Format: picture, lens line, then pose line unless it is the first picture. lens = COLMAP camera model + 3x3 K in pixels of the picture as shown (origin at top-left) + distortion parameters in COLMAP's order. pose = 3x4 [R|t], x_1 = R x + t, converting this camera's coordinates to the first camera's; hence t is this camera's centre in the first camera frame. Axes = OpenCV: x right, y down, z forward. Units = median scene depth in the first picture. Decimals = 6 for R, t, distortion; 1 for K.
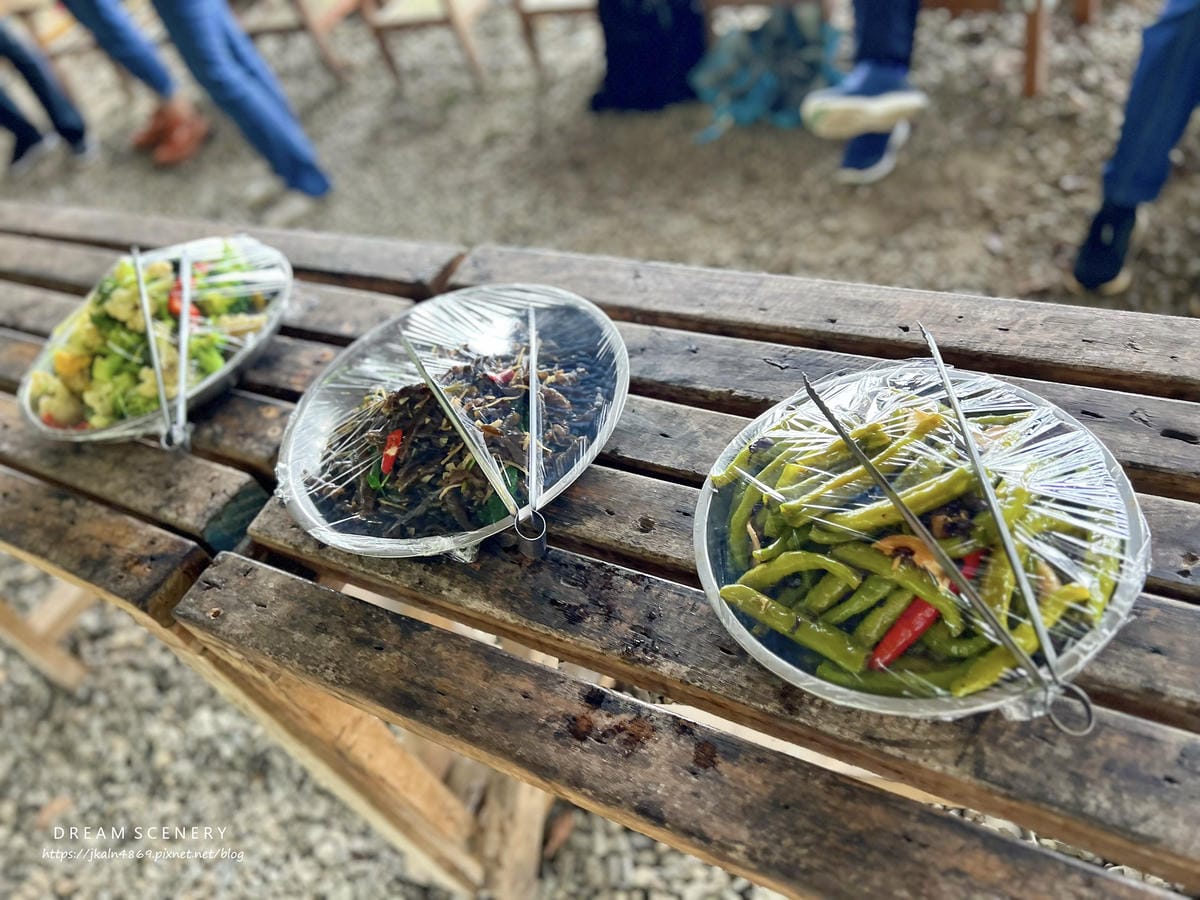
lens RADIAL K [[895.4, 0, 600.0], [0, 895.4, 450.0], [0, 0, 1]] dist [0.007631, 0.002876]
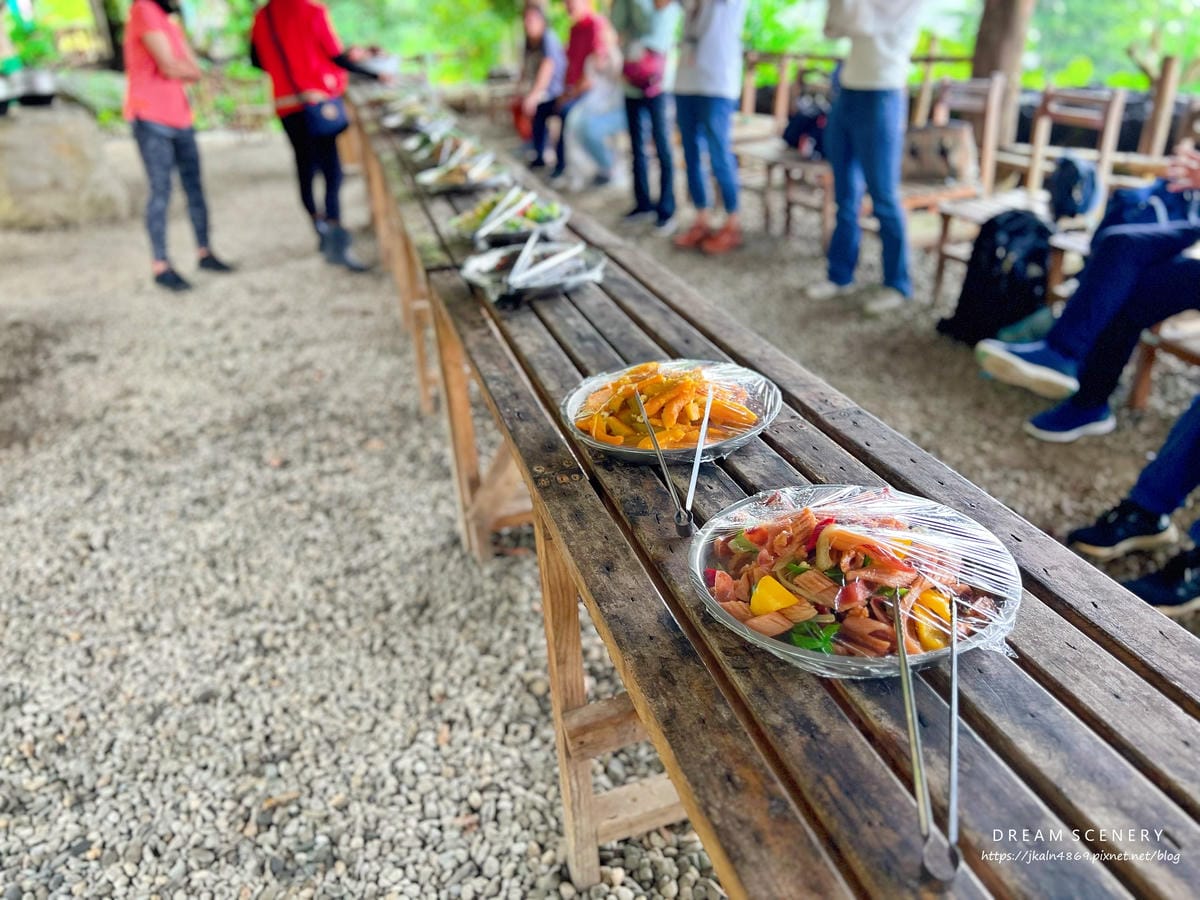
lens RADIAL K [[895.4, 0, 600.0], [0, 895.4, 450.0], [0, 0, 1]] dist [0.007631, 0.002876]
pose [[0.691523, 0.500945, -0.520433, 0.568821], [-0.601216, 0.798514, -0.030249, 0.135113], [0.400420, 0.333810, 0.853367, -0.350097]]
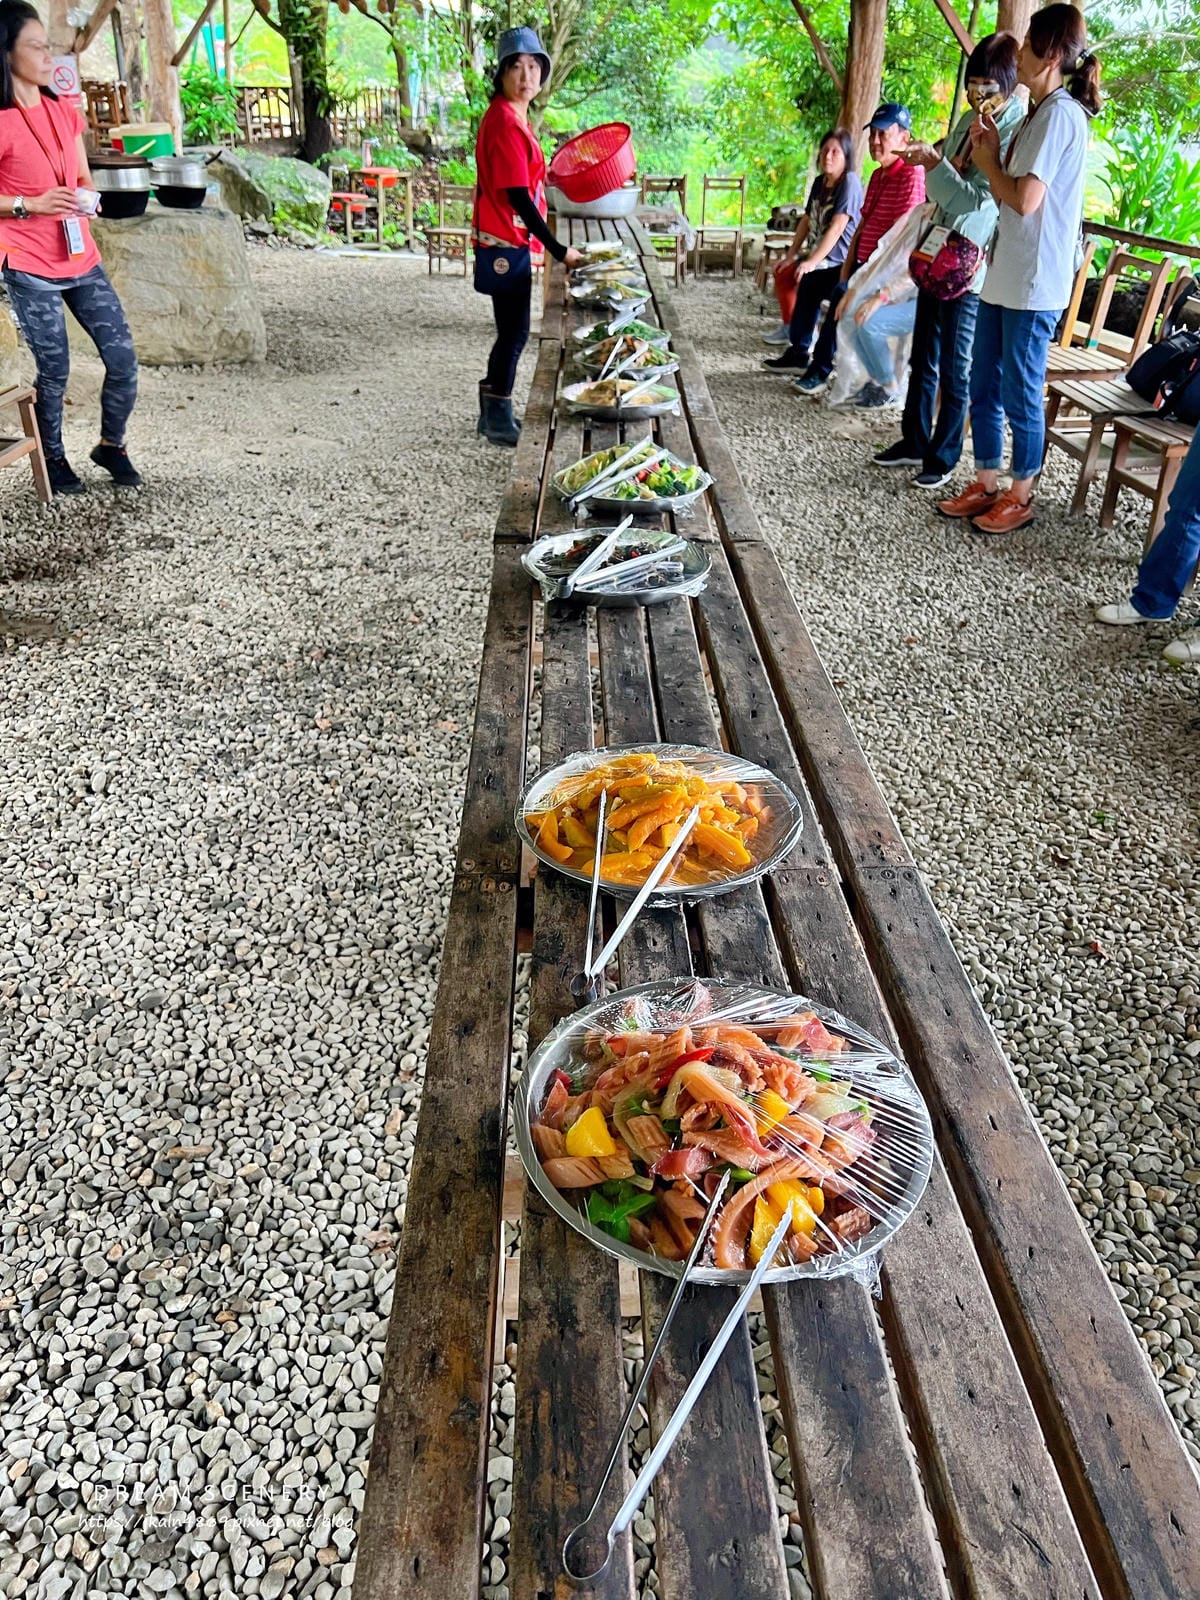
lens RADIAL K [[1193.9, 0, 598.8], [0, 1193.9, 806.5], [0, 0, 1]] dist [0.007631, 0.002876]
pose [[0.467159, 0.656113, -0.592687, 0.610116], [-0.735526, 0.660384, 0.151309, 0.015517], [0.490677, 0.365252, 0.791093, -0.331059]]
